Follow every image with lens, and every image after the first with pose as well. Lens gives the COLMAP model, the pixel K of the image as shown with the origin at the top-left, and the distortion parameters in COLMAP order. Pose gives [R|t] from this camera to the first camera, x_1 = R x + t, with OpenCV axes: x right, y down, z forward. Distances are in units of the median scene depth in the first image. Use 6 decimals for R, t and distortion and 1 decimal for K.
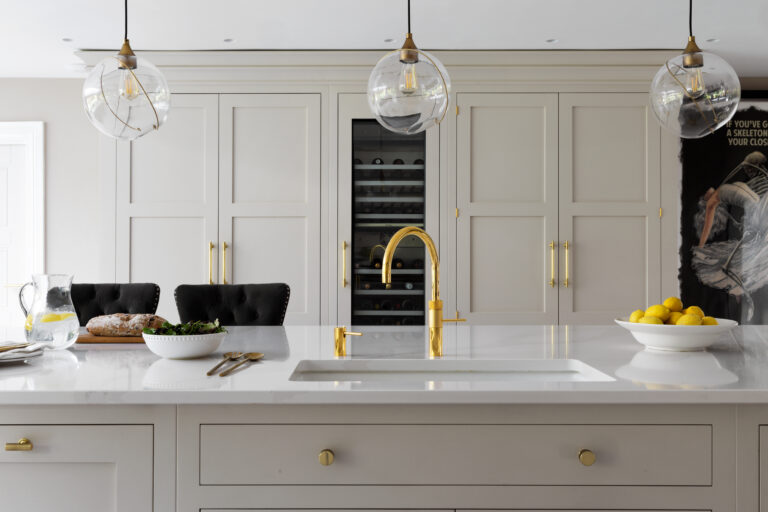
lens RADIAL K [[857.8, 0, 384.0], [0, 857.8, 256.0], [0, 0, 1]] dist [-0.007733, -0.004976]
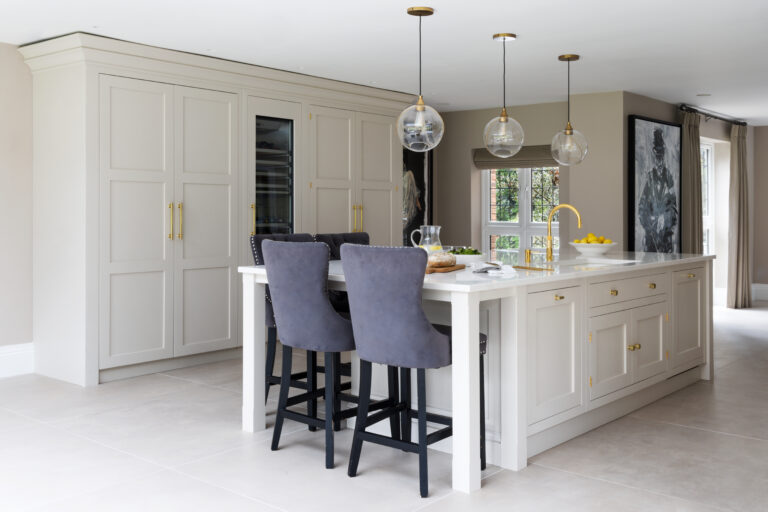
lens RADIAL K [[821.9, 0, 384.0], [0, 821.9, 256.0], [0, 0, 1]] dist [-0.004375, 0.002316]
pose [[0.631938, -0.037859, 0.774094, -0.935427], [-0.000613, 0.998781, 0.049349, 0.001357], [-0.775019, -0.031660, 0.631145, -0.000991]]
